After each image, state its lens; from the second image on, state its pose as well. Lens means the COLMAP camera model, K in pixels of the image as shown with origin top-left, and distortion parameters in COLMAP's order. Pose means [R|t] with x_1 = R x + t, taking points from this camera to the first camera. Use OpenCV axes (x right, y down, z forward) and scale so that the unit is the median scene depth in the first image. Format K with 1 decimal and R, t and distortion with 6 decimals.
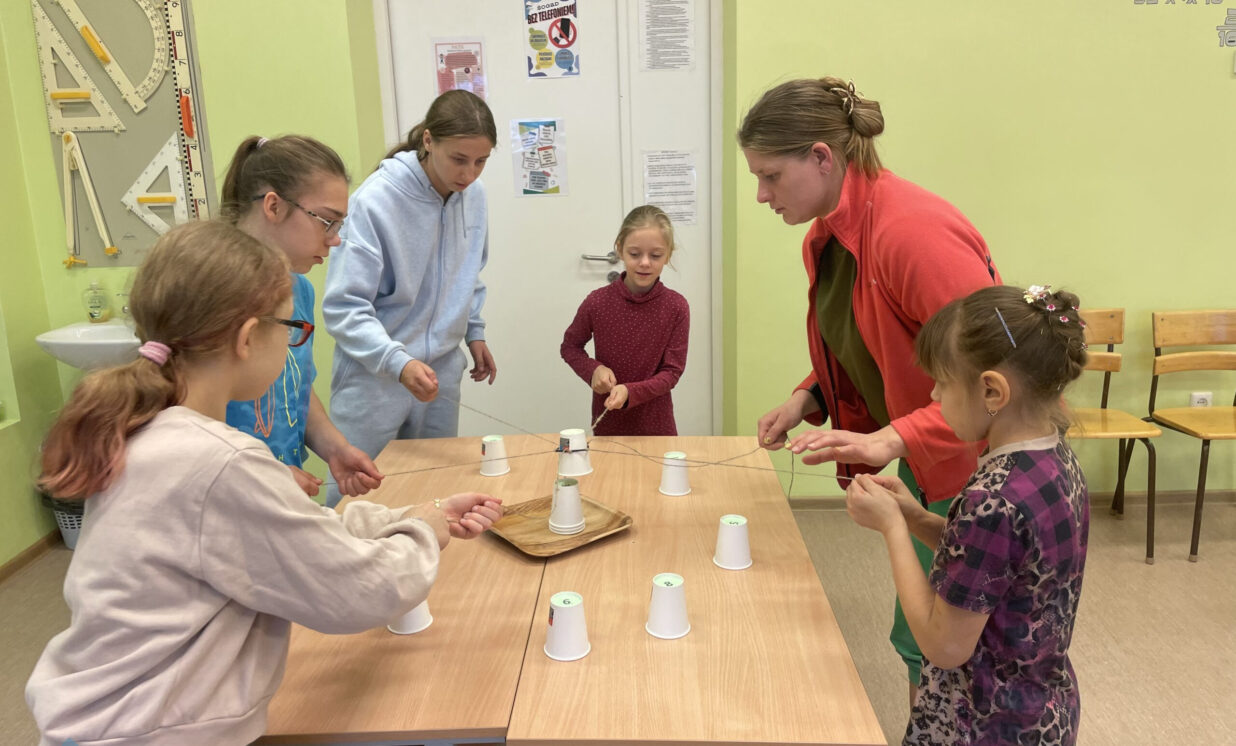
lens RADIAL K [[933.0, 0, 620.8], [0, 933.0, 378.1], [0, 0, 1]] dist [0.042395, -0.081149]
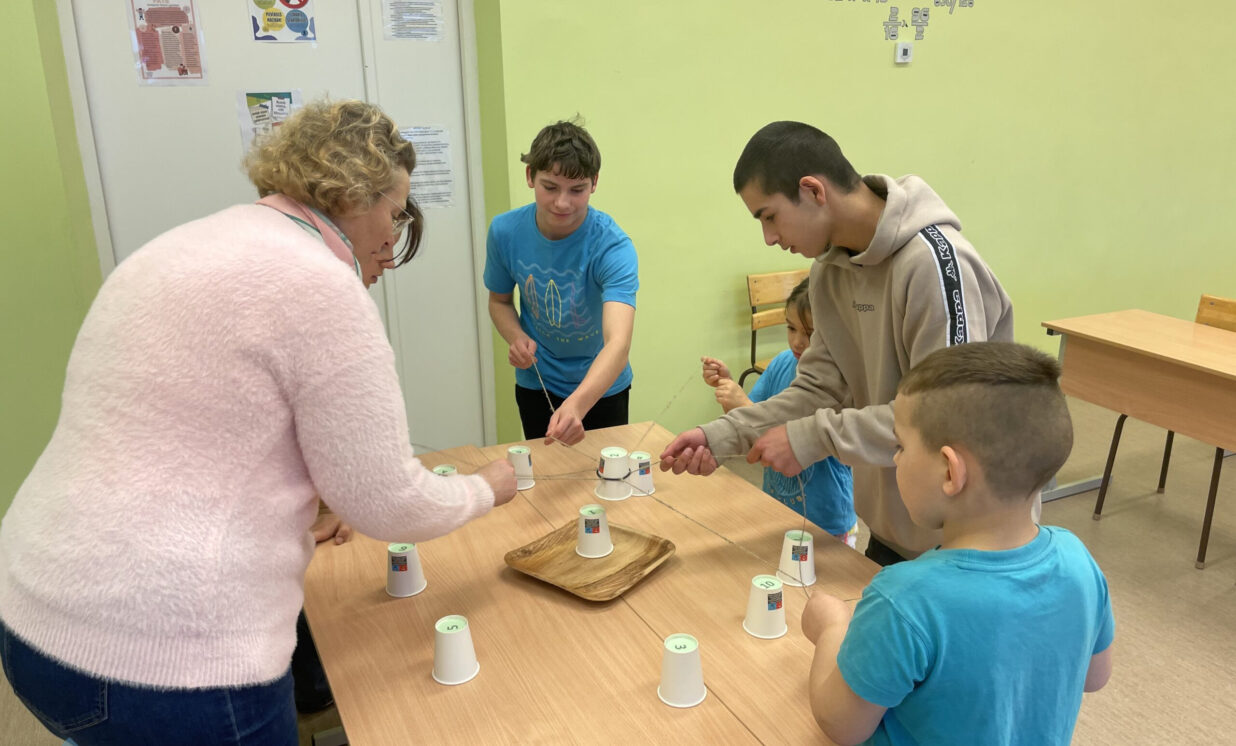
lens RADIAL K [[933.0, 0, 605.6], [0, 933.0, 378.8], [0, 0, 1]] dist [0.042395, -0.081149]
pose [[0.884403, -0.121973, 0.450504, -0.240003], [0.096147, 0.992157, 0.079874, -0.051991], [-0.456713, -0.027326, 0.889194, 0.081871]]
